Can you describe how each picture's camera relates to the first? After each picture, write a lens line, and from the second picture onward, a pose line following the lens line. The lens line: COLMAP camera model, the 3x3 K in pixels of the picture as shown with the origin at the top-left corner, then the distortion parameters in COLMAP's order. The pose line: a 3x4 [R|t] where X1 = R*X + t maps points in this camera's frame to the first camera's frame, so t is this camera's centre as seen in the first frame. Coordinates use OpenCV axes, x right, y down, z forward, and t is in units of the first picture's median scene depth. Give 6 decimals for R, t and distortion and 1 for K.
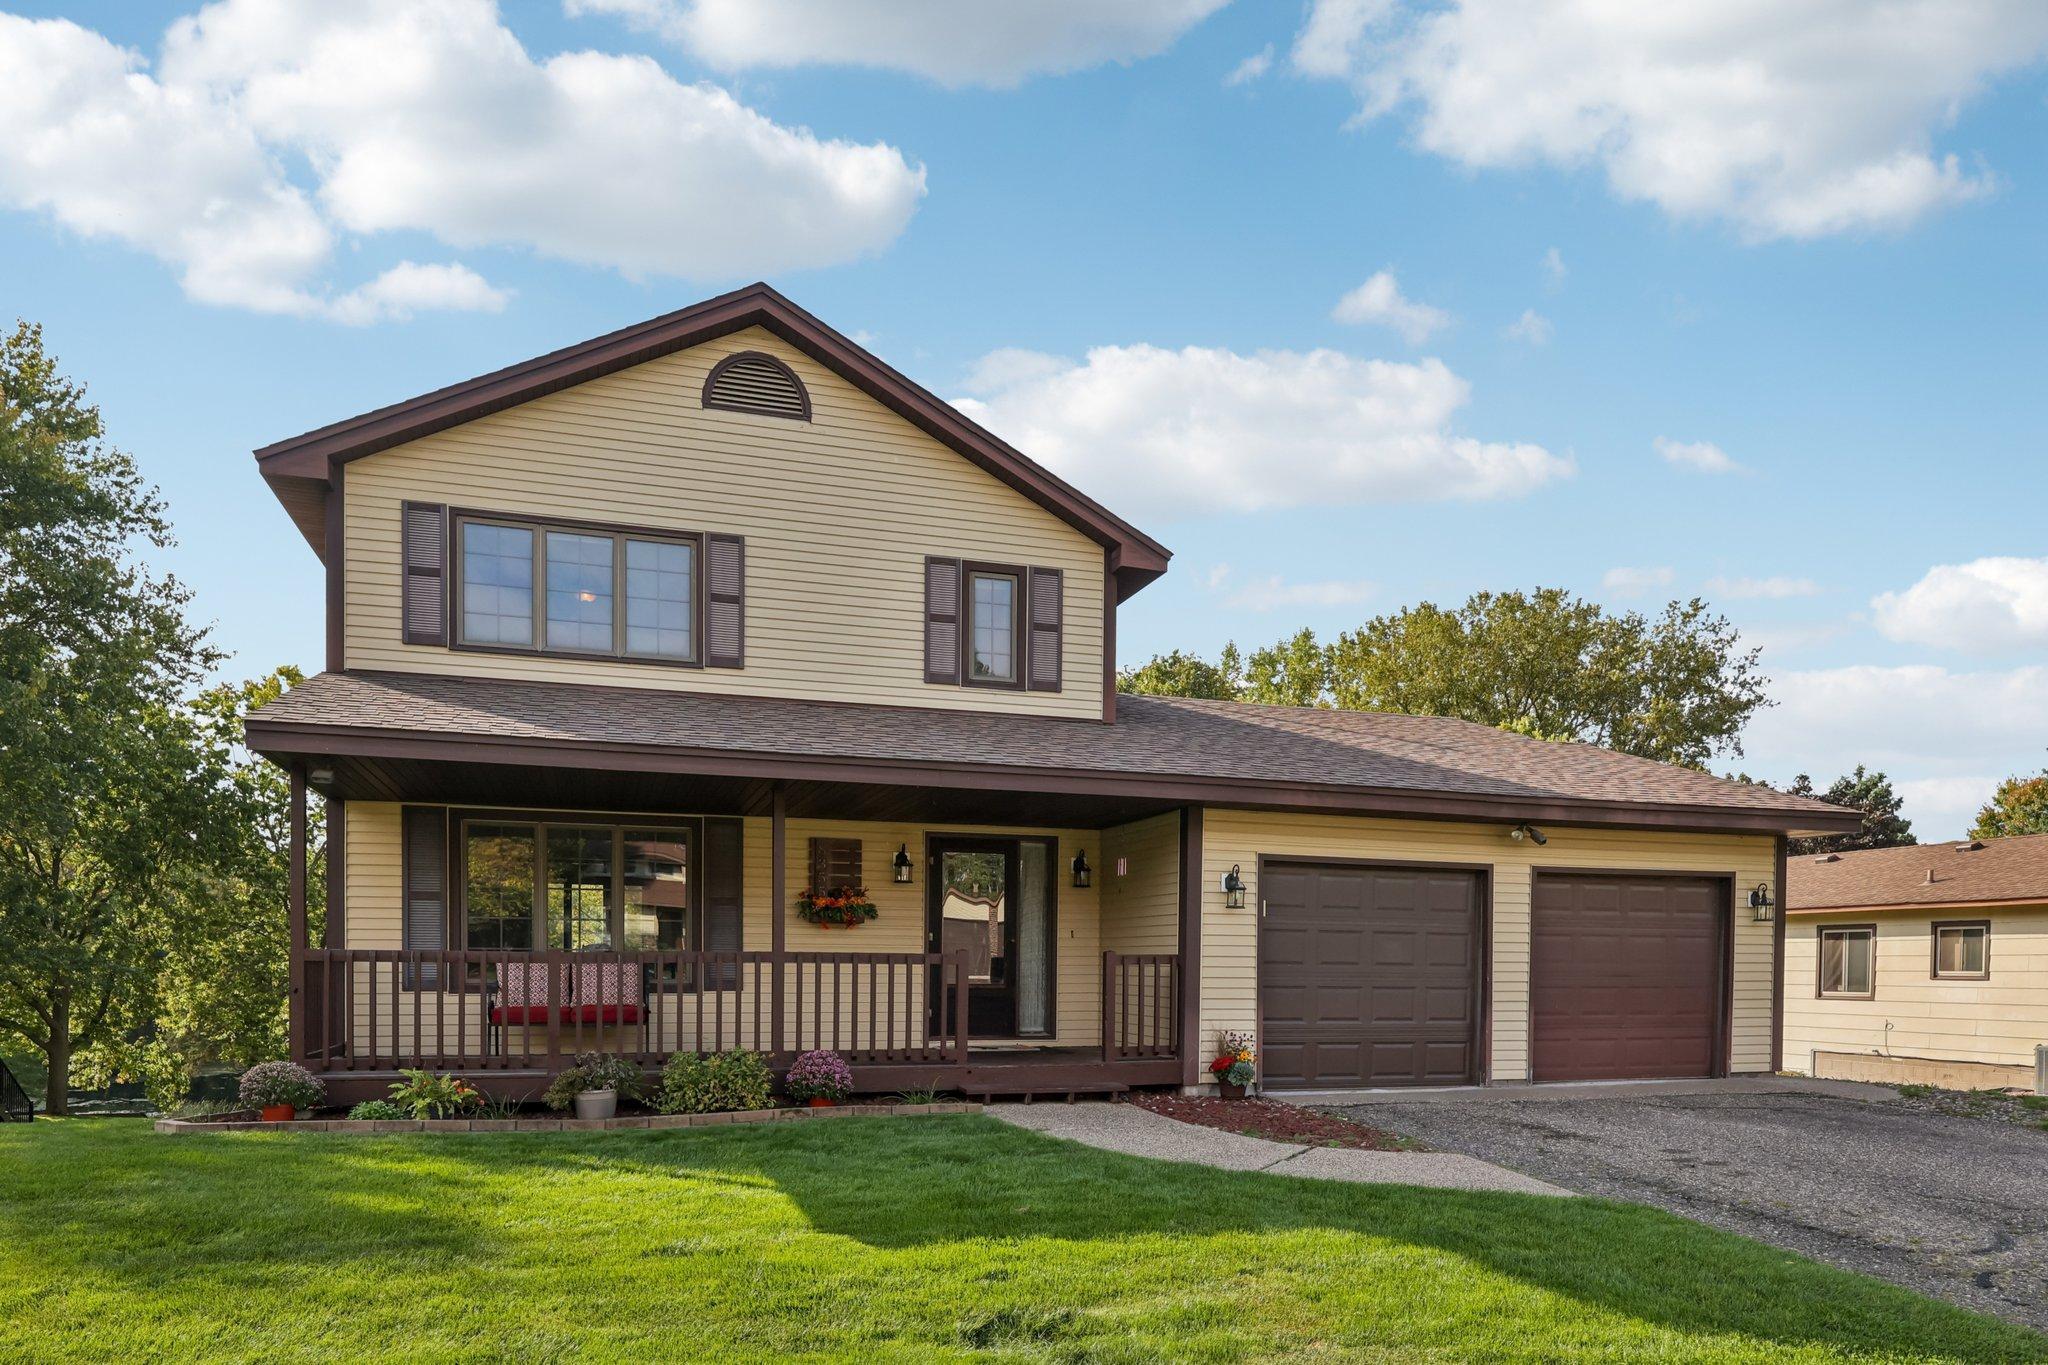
lens RADIAL K [[1341.5, 0, 1063.1], [0, 1341.5, 964.3], [0, 0, 1]] dist [0.022415, -0.001420]
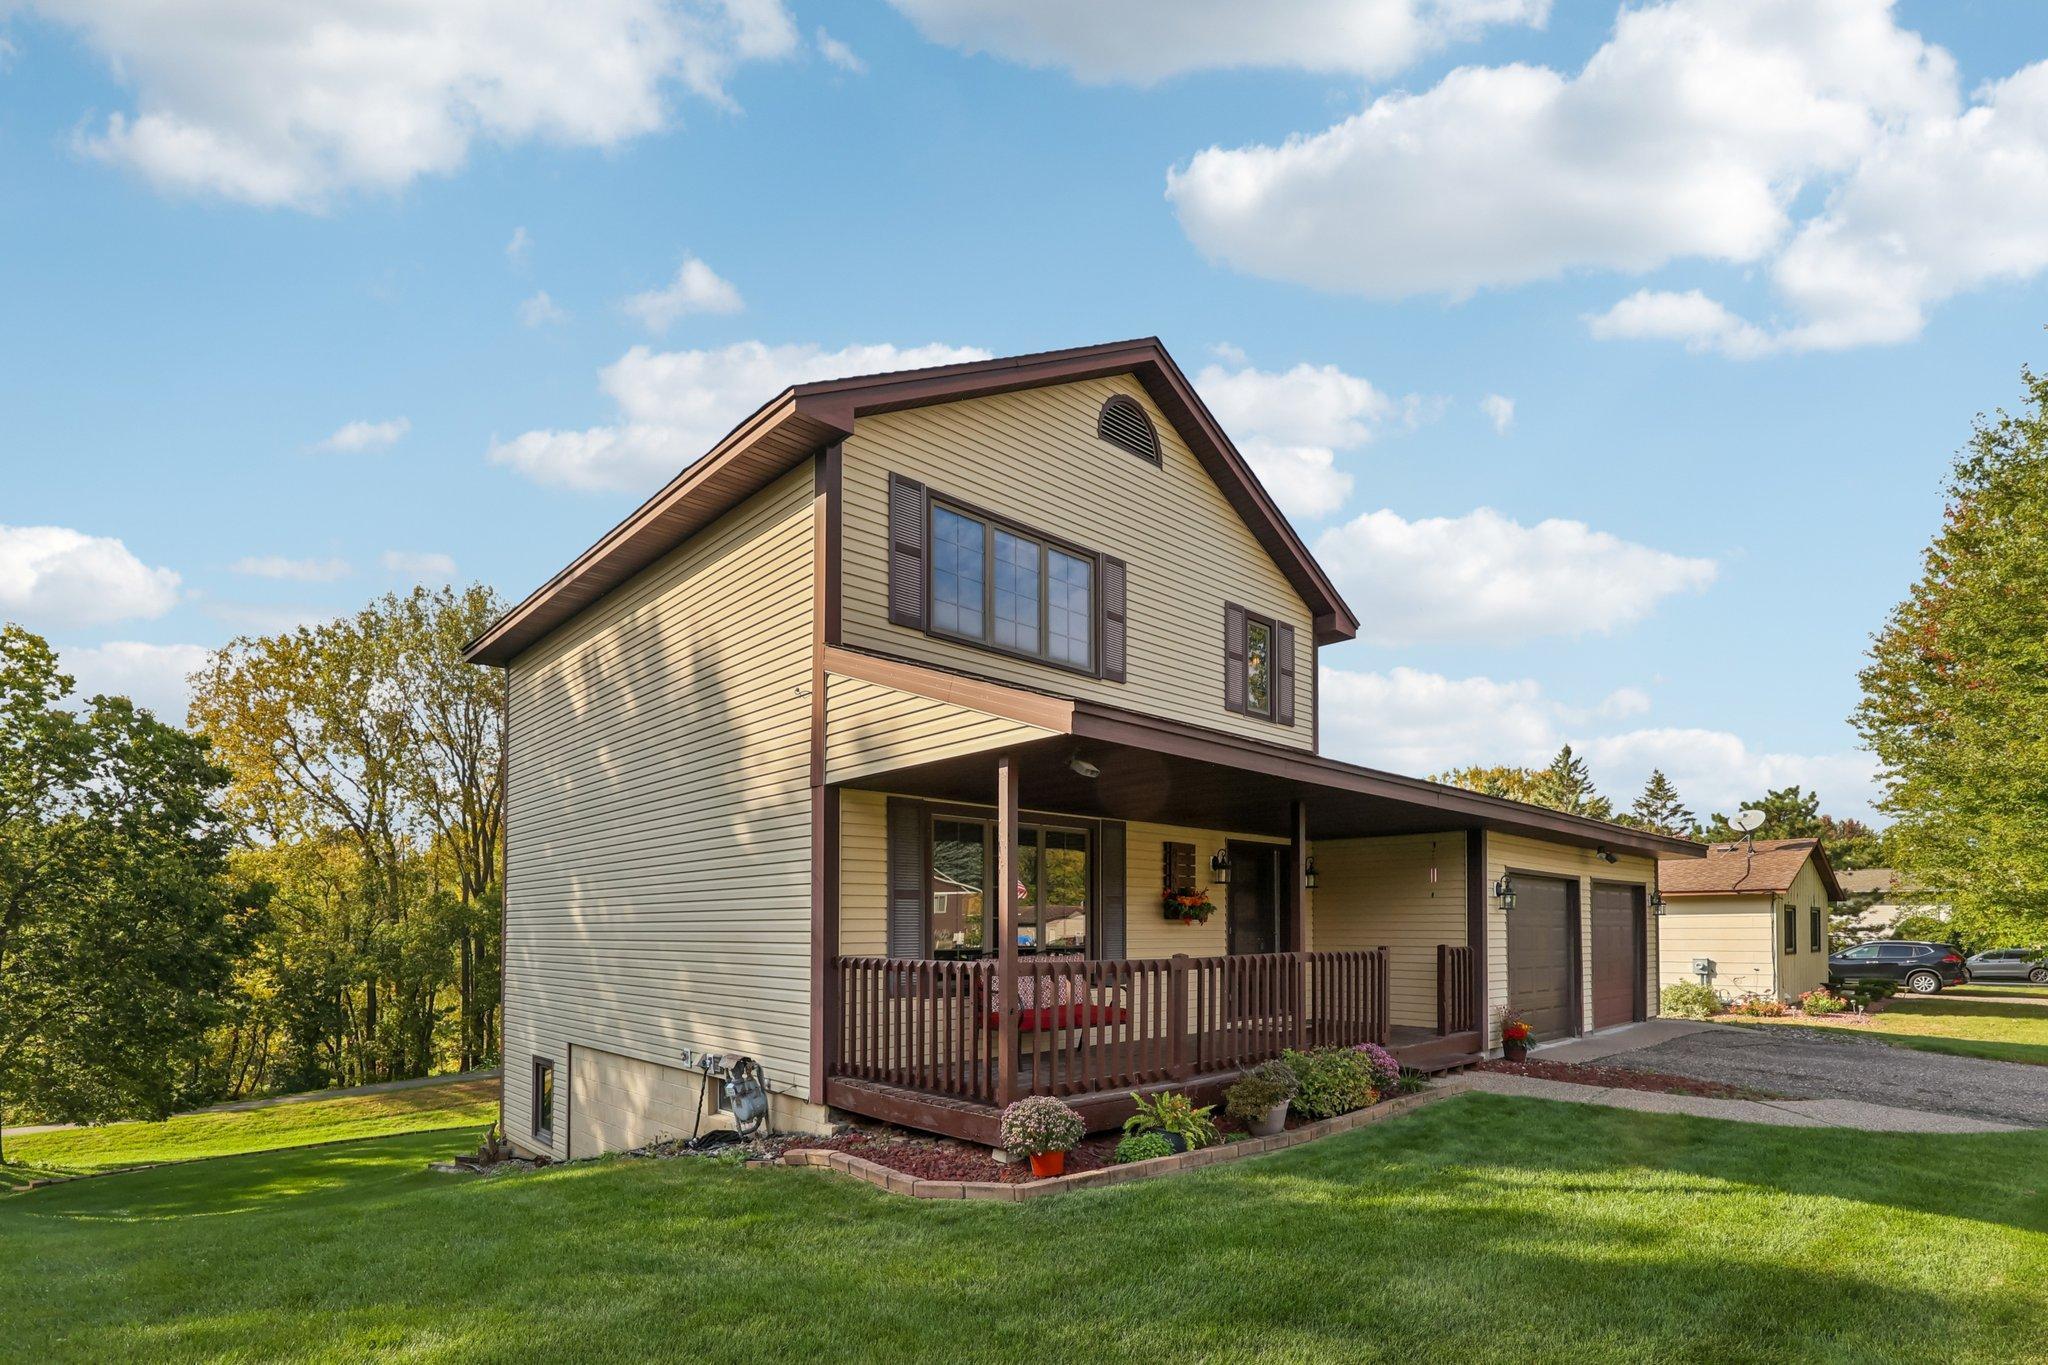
lens RADIAL K [[984.0, 0, 1033.5], [0, 984.0, 901.5], [0, 0, 1]] dist [0.008571, -0.016908]
pose [[0.904506, 0.003935, 0.426444, -0.640946], [0.007838, 0.999635, -0.025848, -0.025868], [-0.426390, 0.026722, 0.904145, 0.324744]]
